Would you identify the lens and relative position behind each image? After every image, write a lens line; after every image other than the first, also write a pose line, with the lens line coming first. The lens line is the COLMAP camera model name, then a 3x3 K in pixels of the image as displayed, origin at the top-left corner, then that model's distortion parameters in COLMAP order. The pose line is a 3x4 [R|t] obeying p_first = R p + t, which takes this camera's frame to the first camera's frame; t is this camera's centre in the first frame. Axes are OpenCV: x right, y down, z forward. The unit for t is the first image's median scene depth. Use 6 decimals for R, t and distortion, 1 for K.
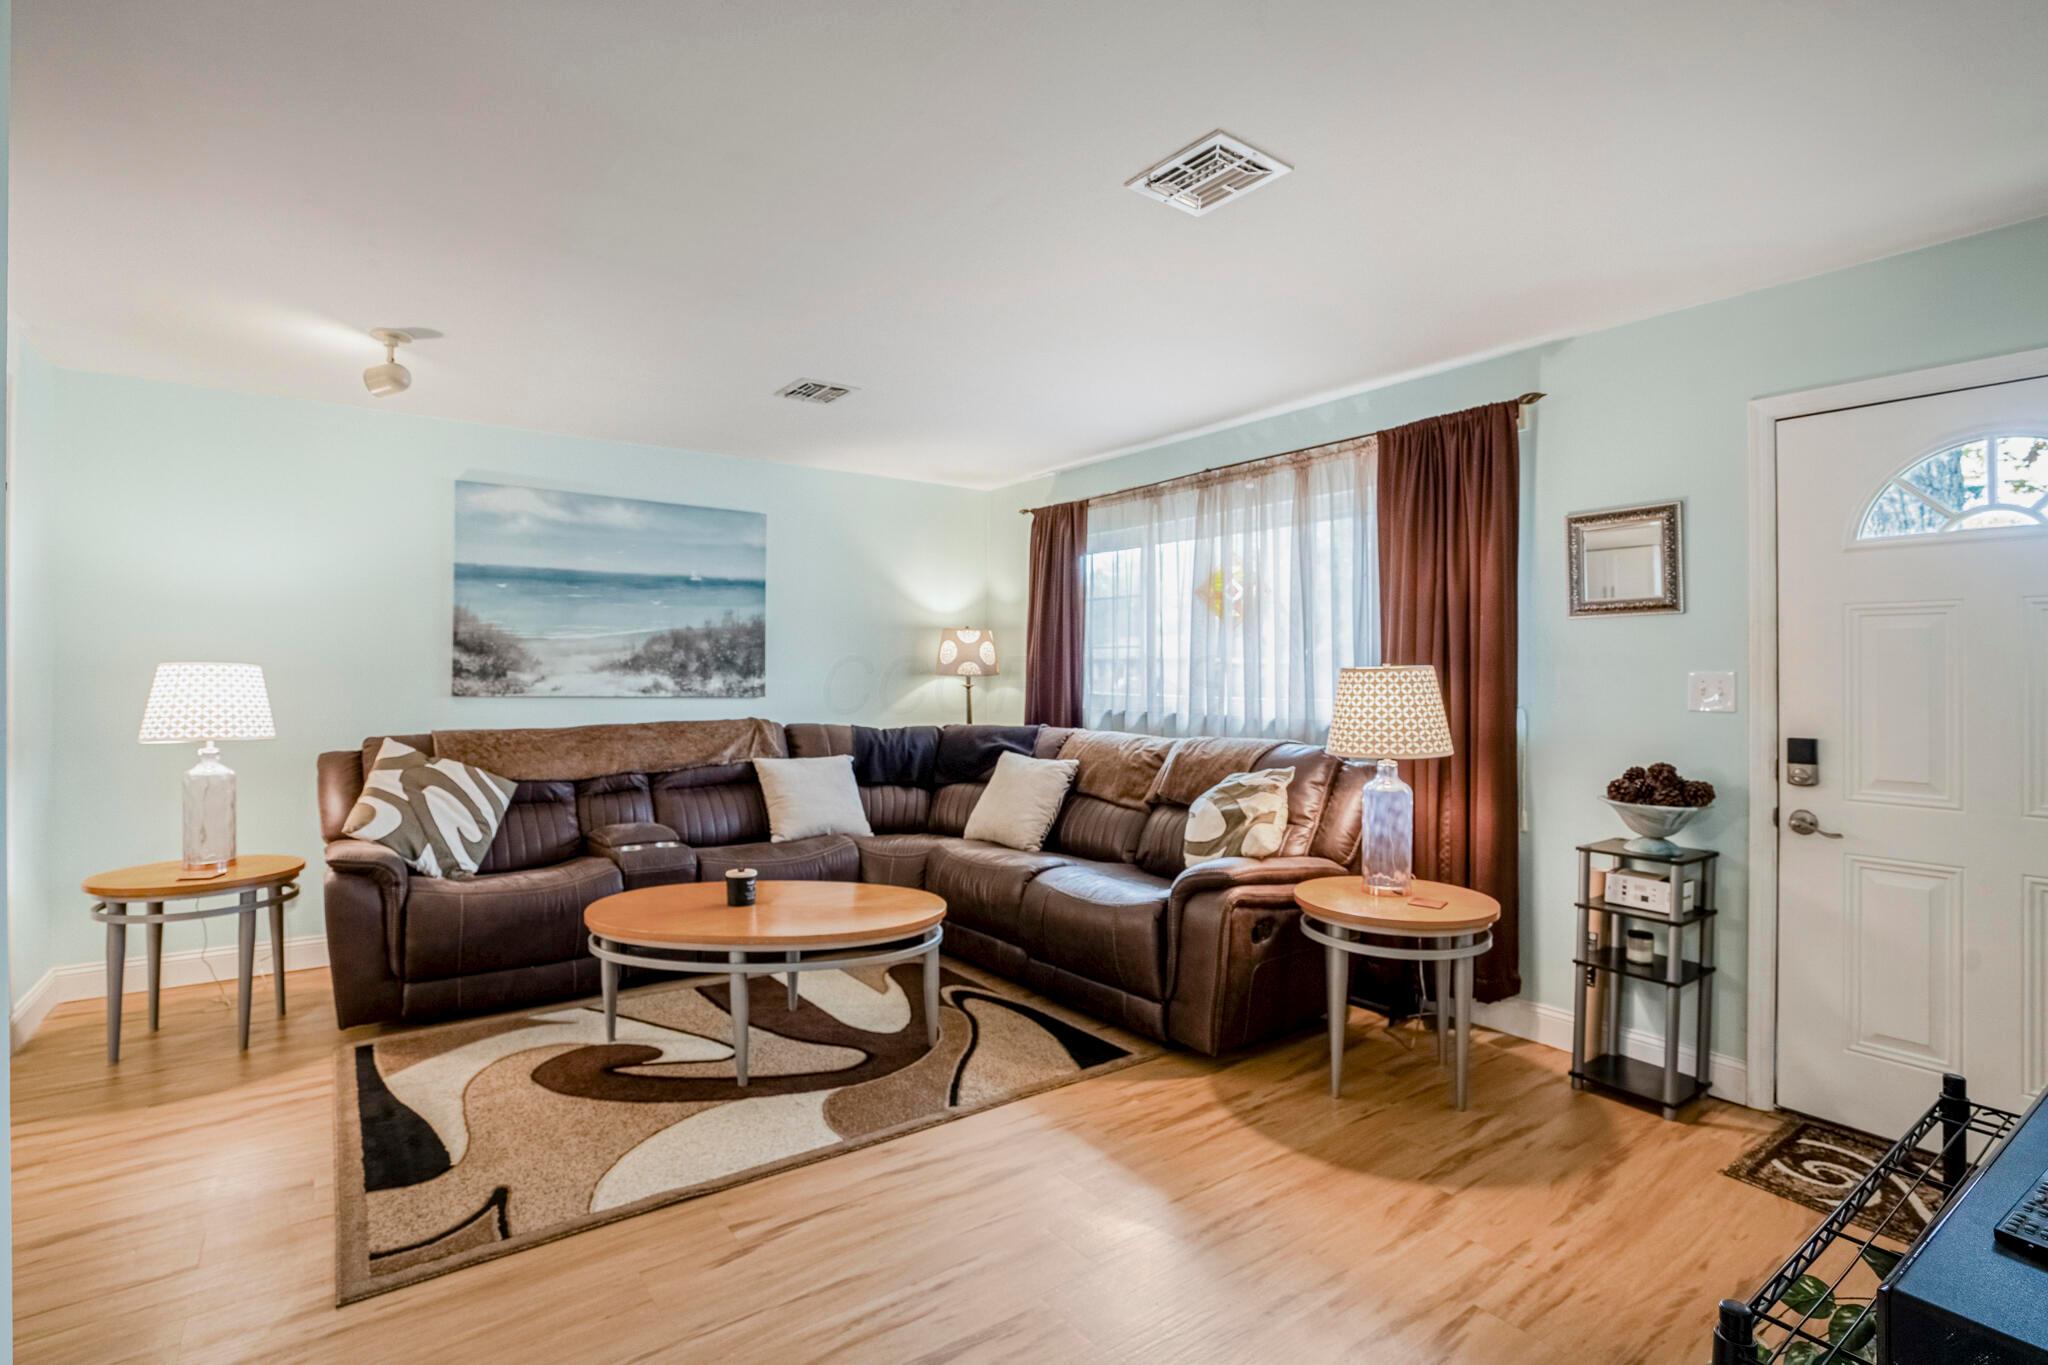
lens RADIAL K [[969.7, 0, 1021.0], [0, 969.7, 669.3], [0, 0, 1]] dist [0.000257, 0.000020]
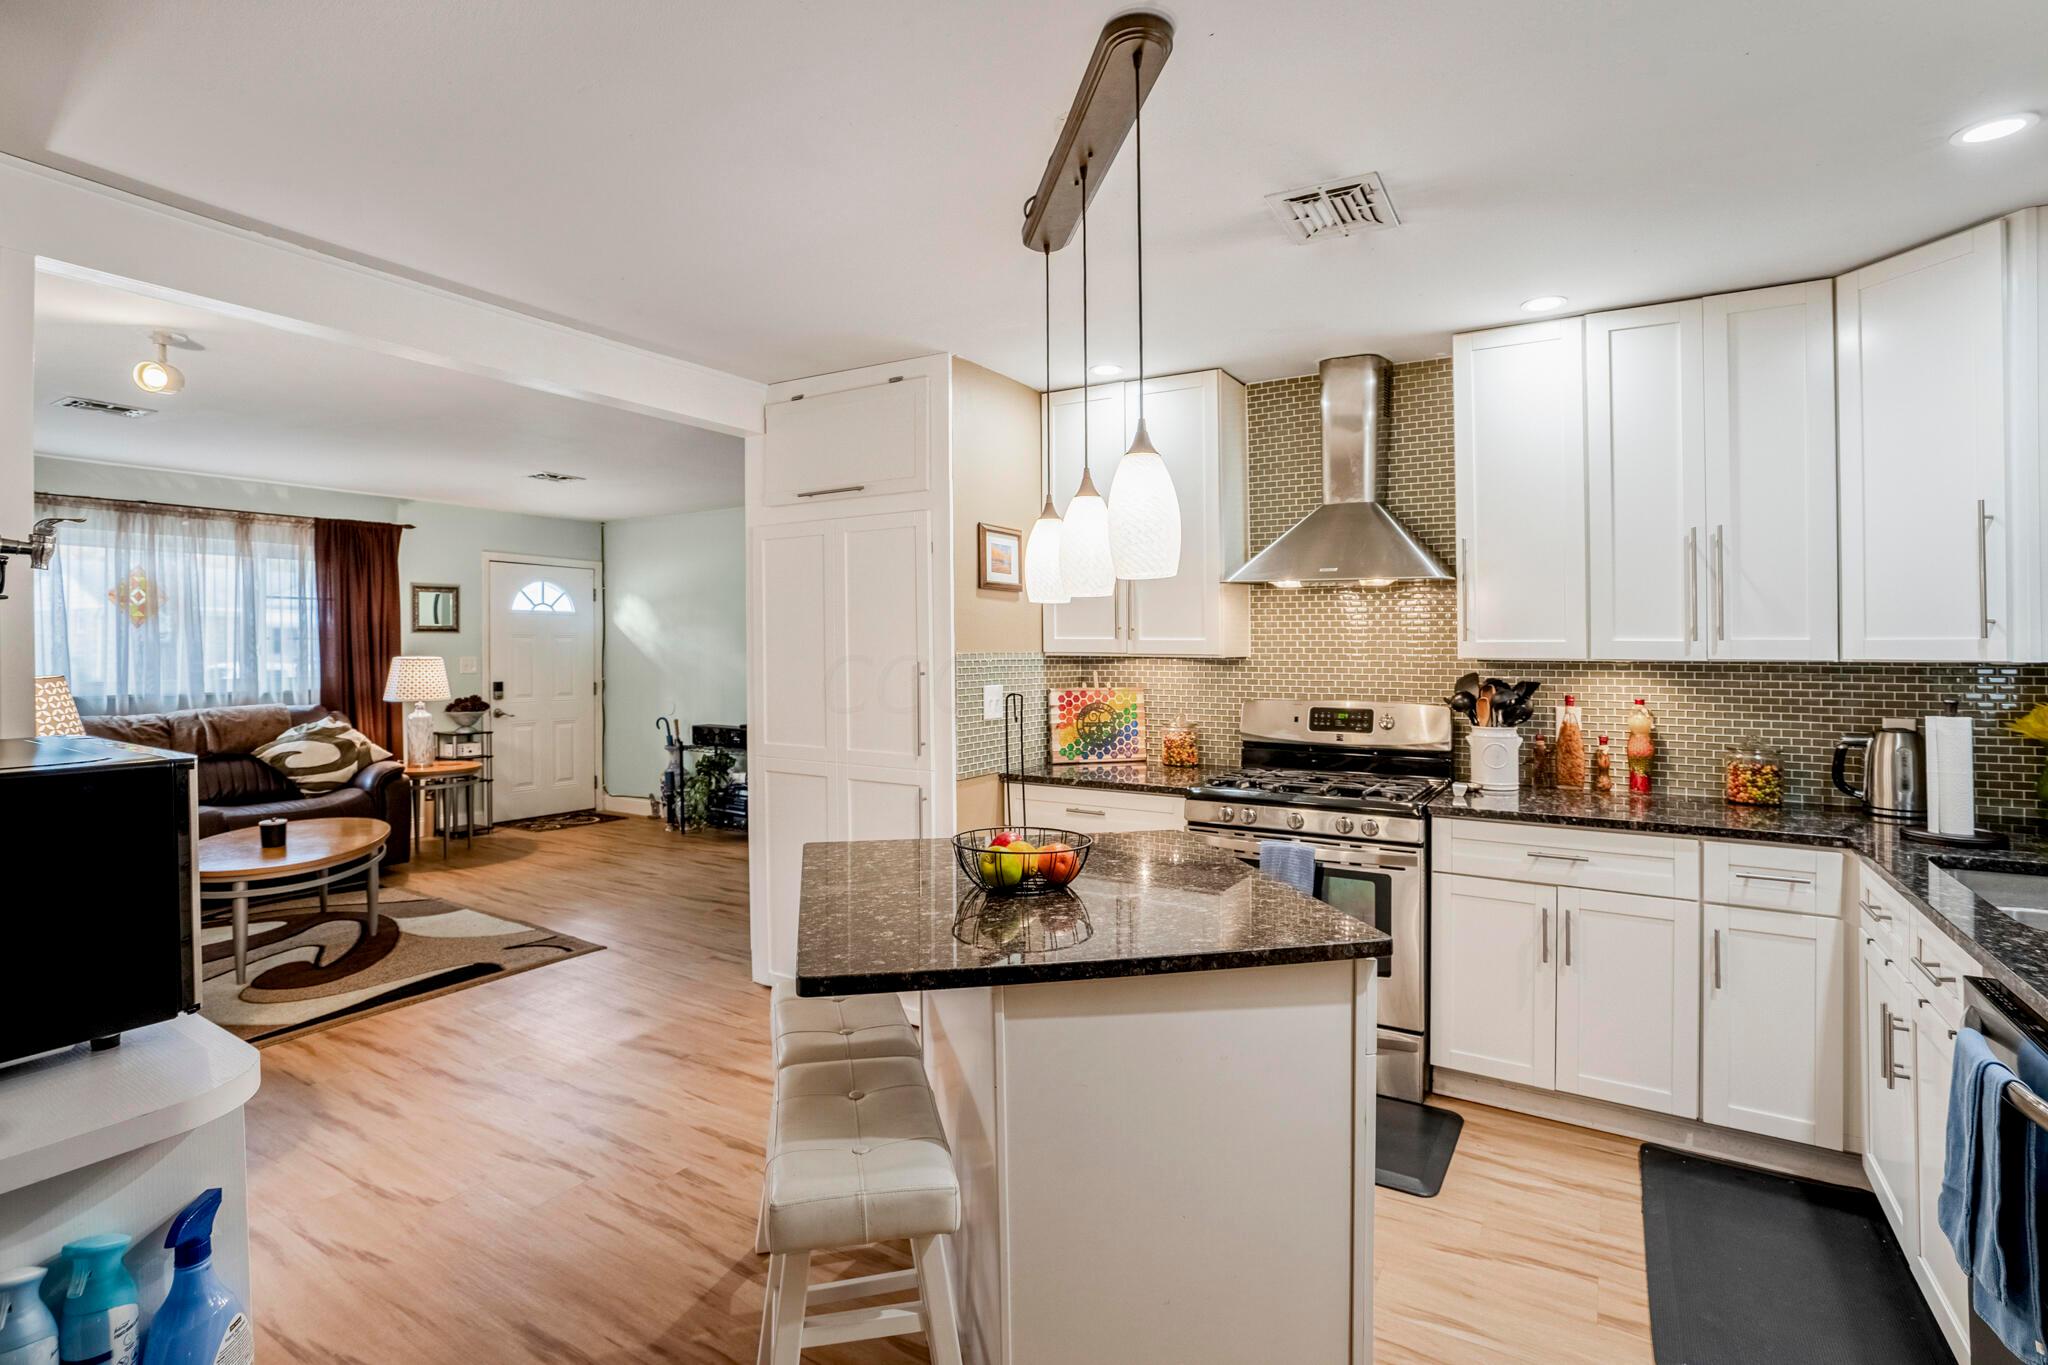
lens RADIAL K [[969.7, 0, 1022.4], [0, 969.7, 666.3], [0, 0, 1]] dist [0.000257, 0.000020]
pose [[-0.385472, -0.008561, 0.922680, -1.899754], [0.017779, 0.999702, 0.016703, 0.007806], [-0.922548, 0.022843, -0.385205, 0.594965]]
